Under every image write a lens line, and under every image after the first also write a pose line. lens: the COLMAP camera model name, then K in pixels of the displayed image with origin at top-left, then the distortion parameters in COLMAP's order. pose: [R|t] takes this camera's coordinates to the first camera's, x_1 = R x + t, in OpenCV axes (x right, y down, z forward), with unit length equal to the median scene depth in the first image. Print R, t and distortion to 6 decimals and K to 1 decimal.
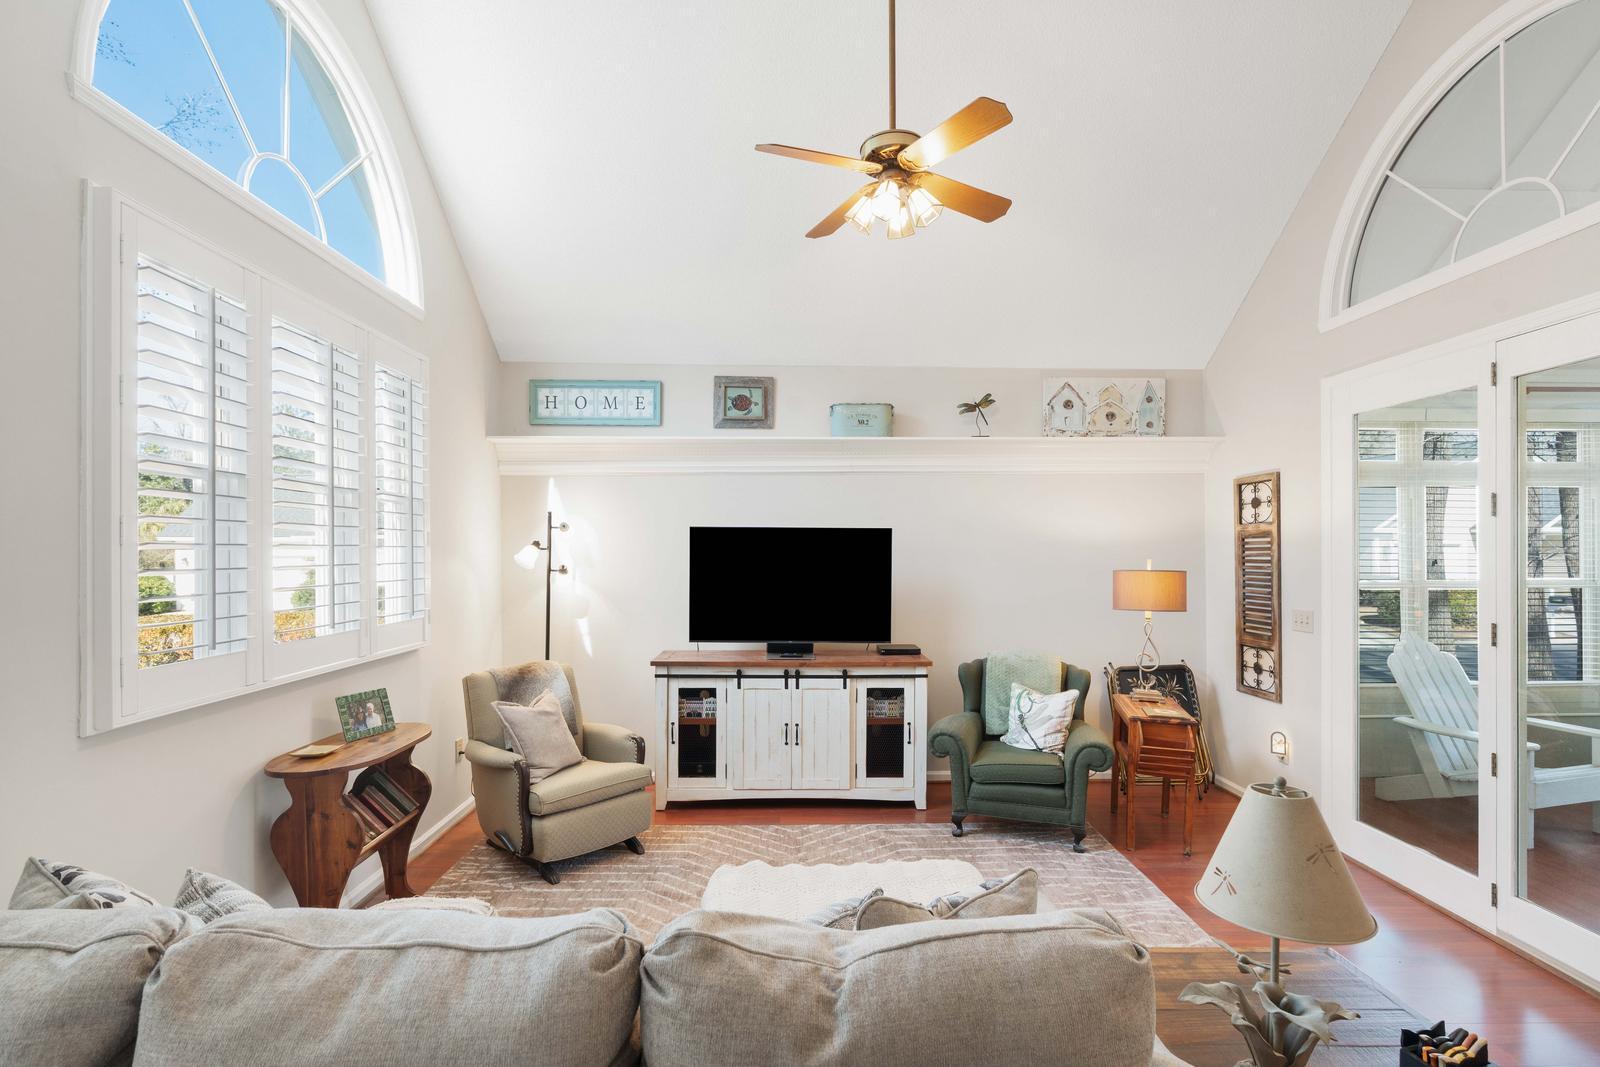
lens RADIAL K [[737.0, 0, 793.3], [0, 737.0, 559.1], [0, 0, 1]] dist [-0.003251, 0.001815]
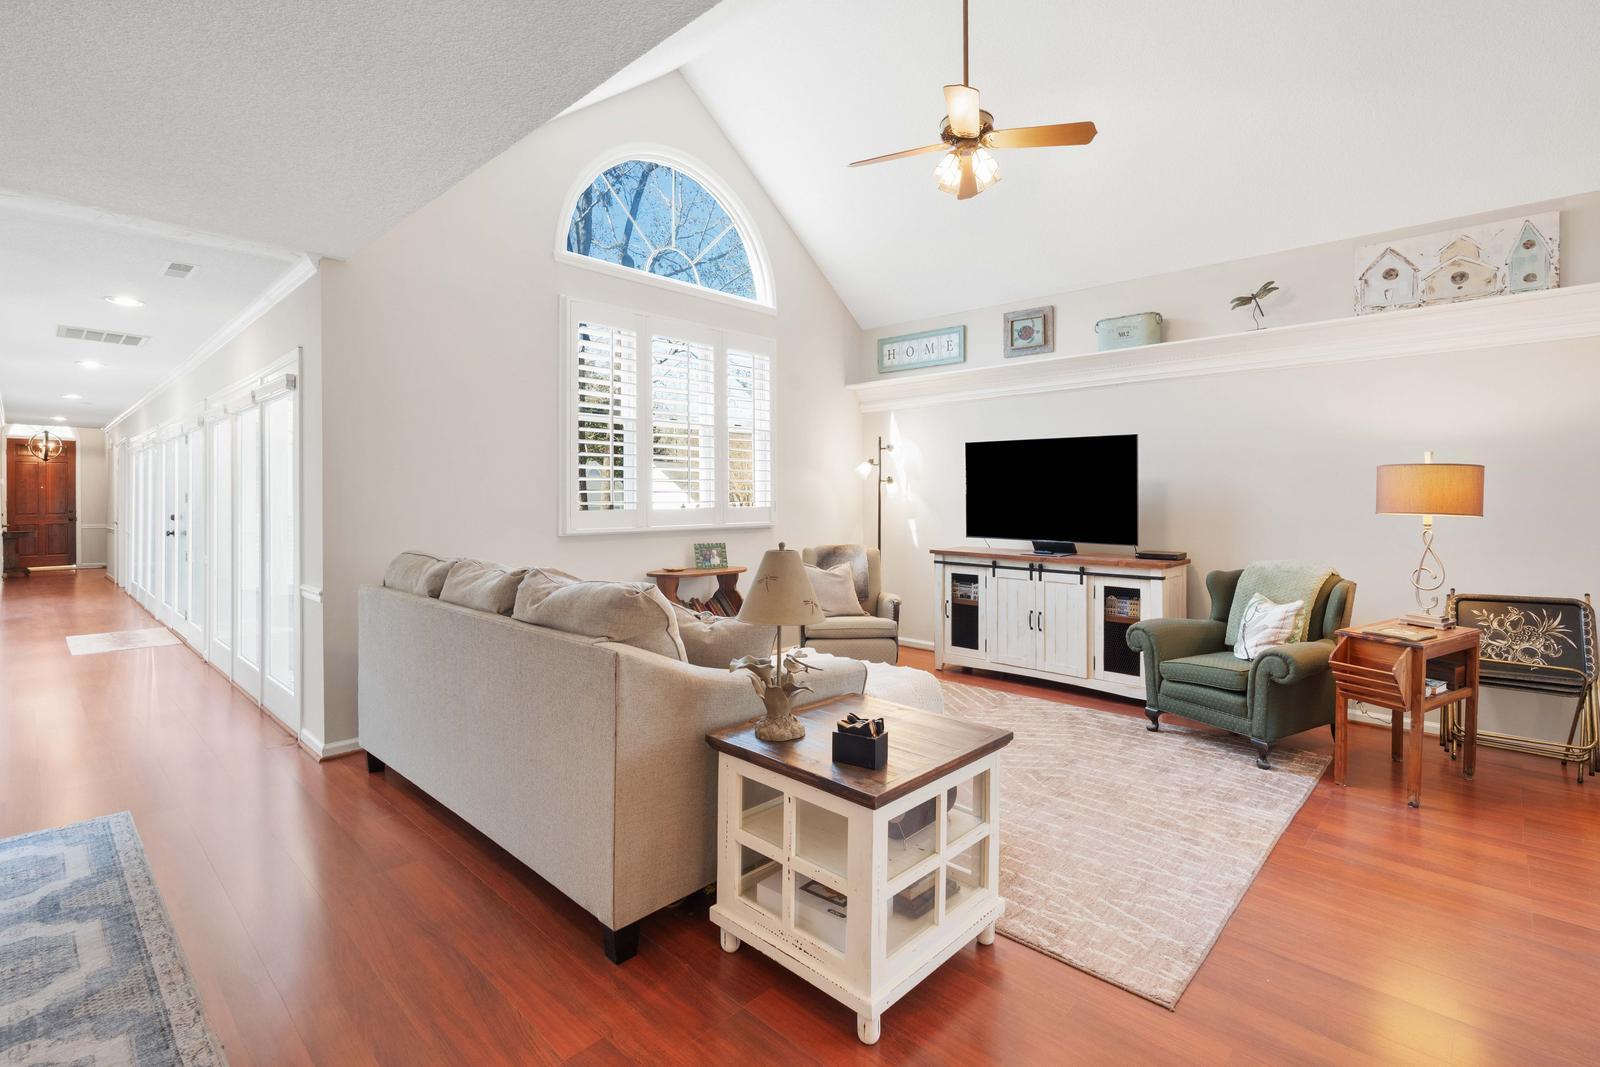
lens RADIAL K [[737.0, 0, 821.1], [0, 737.0, 495.0], [0, 0, 1]] dist [-0.003251, 0.001815]
pose [[0.726269, -0.002603, -0.687406, 0.527912], [-0.005113, 0.999945, -0.009189, 0.056099], [0.687391, 0.010189, 0.726216, -0.047596]]
